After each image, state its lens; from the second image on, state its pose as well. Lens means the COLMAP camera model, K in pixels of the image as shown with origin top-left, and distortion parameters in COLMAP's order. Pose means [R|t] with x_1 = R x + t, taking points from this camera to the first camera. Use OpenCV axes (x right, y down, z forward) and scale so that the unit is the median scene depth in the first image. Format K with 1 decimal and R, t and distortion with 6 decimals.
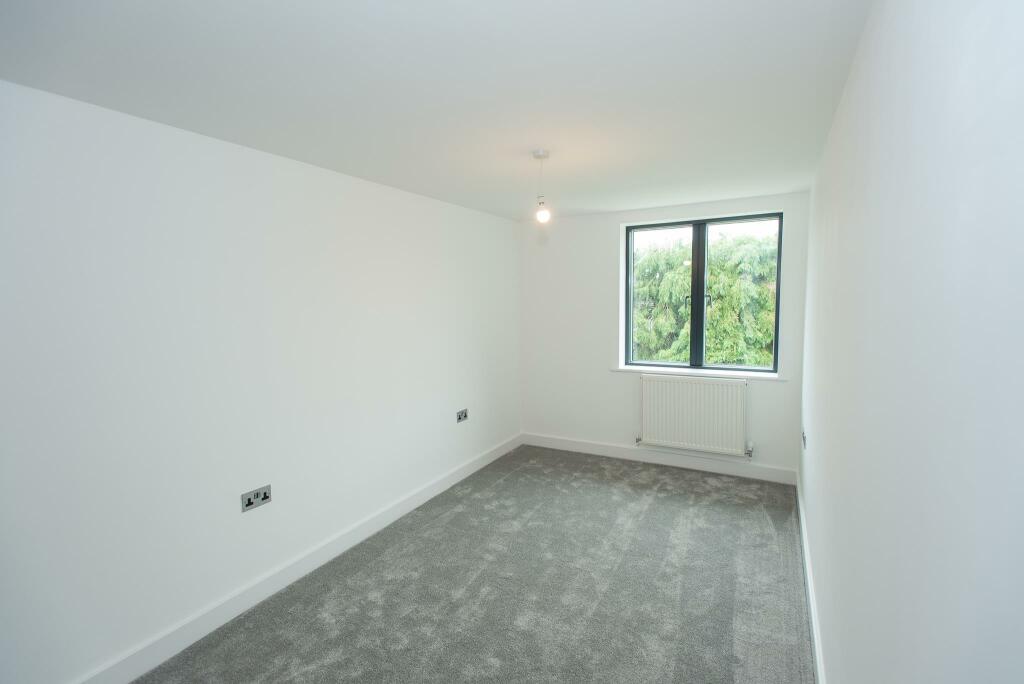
lens RADIAL K [[519.3, 0, 512.0], [0, 519.3, 342.0], [0, 0, 1]] dist [0.000732, 0.000076]
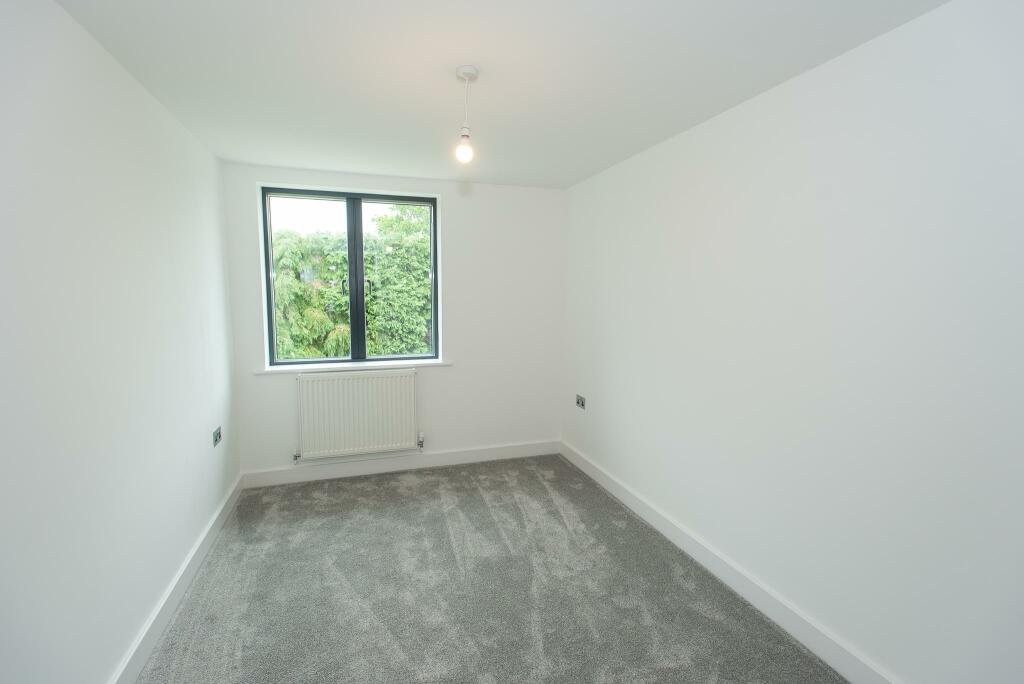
lens RADIAL K [[519.3, 0, 512.0], [0, 519.3, 342.0], [0, 0, 1]] dist [0.000732, 0.000076]
pose [[0.619524, -0.051066, 0.783315, -0.166703], [0.052565, 0.998341, 0.023510, 0.009807], [-0.783216, 0.026610, 0.621180, 0.231825]]
